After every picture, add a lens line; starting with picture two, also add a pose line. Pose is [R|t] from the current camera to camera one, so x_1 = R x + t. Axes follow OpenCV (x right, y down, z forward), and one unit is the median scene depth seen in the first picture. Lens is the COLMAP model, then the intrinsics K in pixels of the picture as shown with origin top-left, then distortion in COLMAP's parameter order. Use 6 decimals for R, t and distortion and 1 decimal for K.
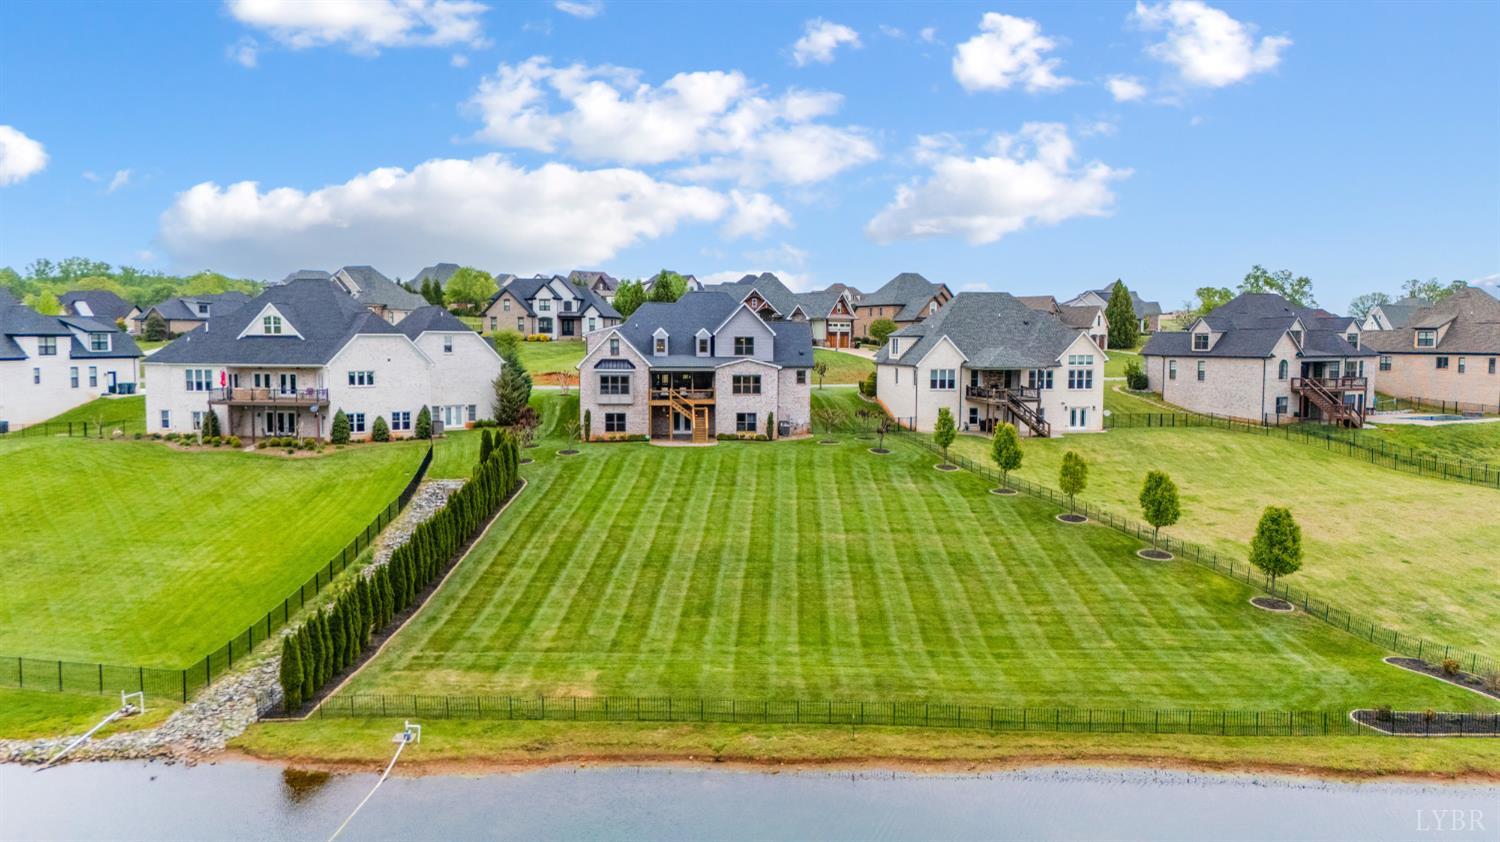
lens RADIAL K [[1094.3, 0, 750.0], [0, 1094.3, 421.0], [0, 0, 1]] dist [0.111577, -0.134843]
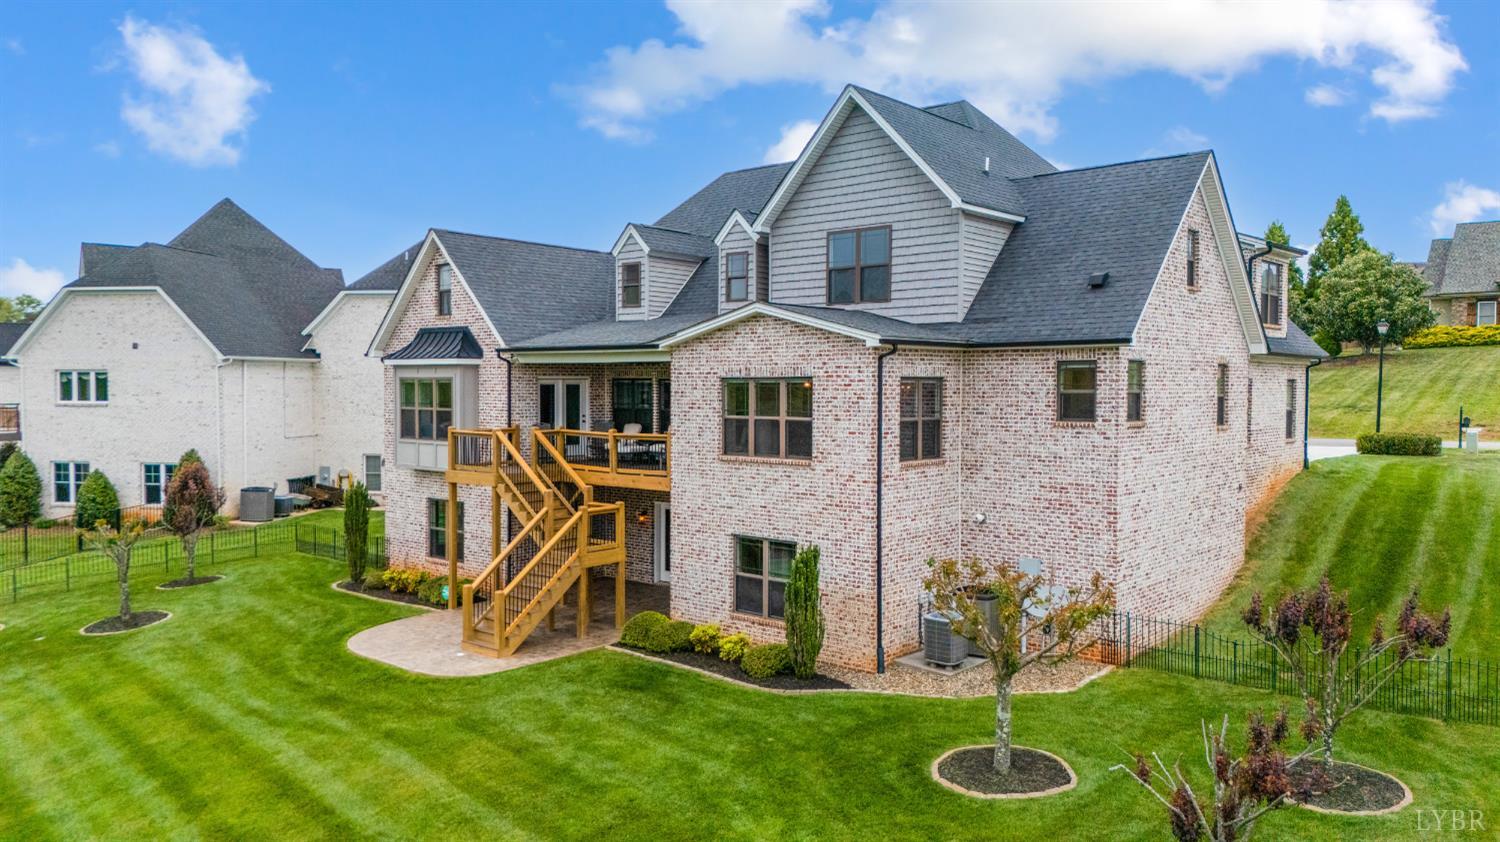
lens RADIAL K [[1101.1, 0, 750.0], [0, 1101.1, 421.0], [0, 0, 1]] dist [0.087059, -0.087368]
pose [[0.699870, 0.022379, -0.713920, 0.159271], [-0.053539, 0.998341, -0.021190, -0.026835], [0.712261, 0.053053, 0.699907, 0.813222]]
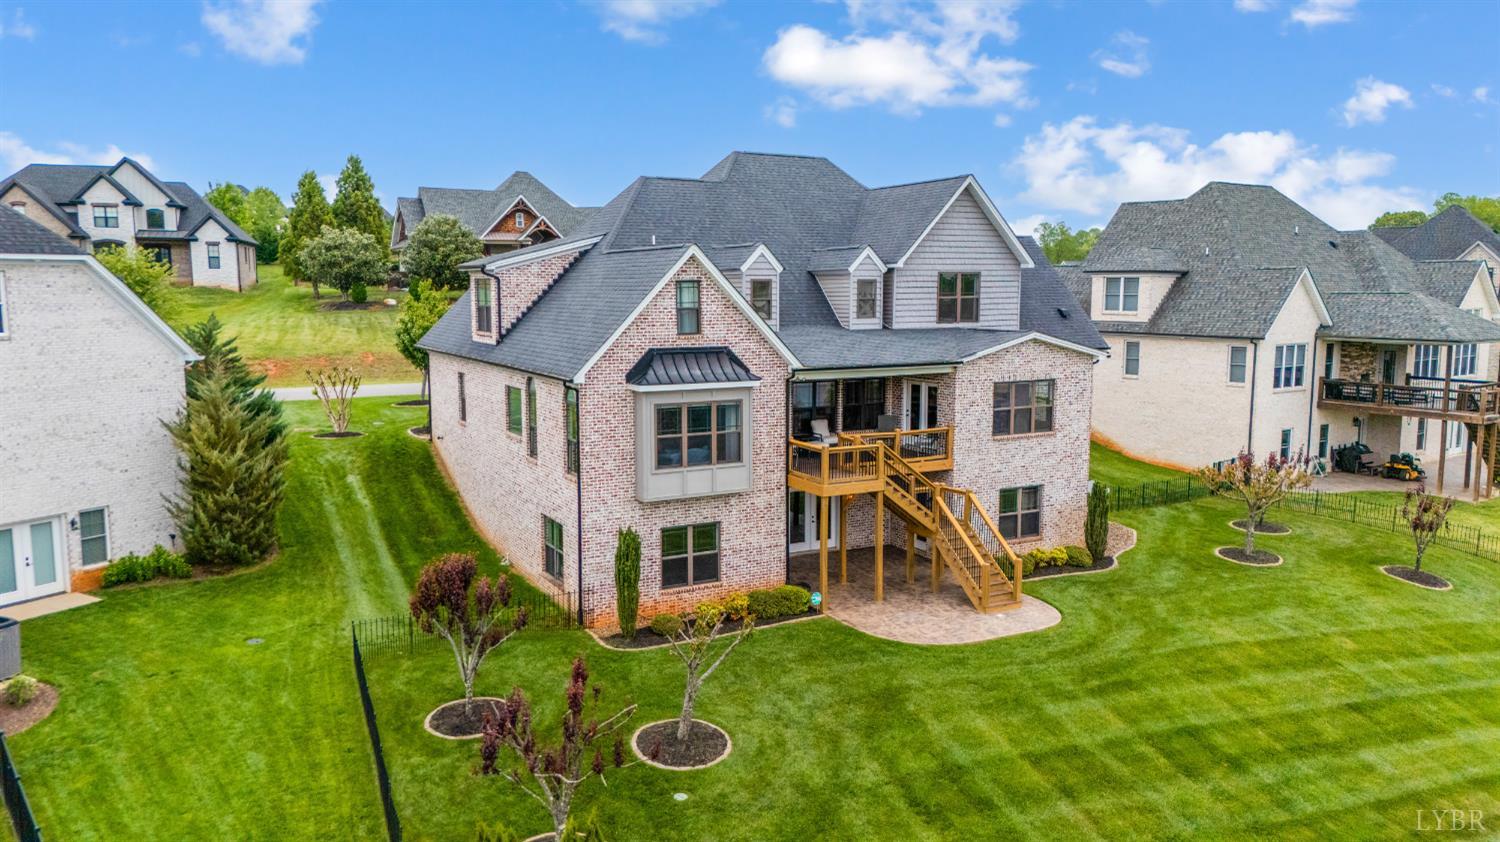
lens RADIAL K [[1094.3, 0, 750.0], [0, 1094.3, 421.0], [0, 0, 1]] dist [0.111577, -0.134843]
pose [[0.913321, -0.055291, 0.403470, -0.221944], [0.035407, 0.997770, 0.056586, -0.050987], [-0.405699, -0.037395, 0.913241, 0.694846]]
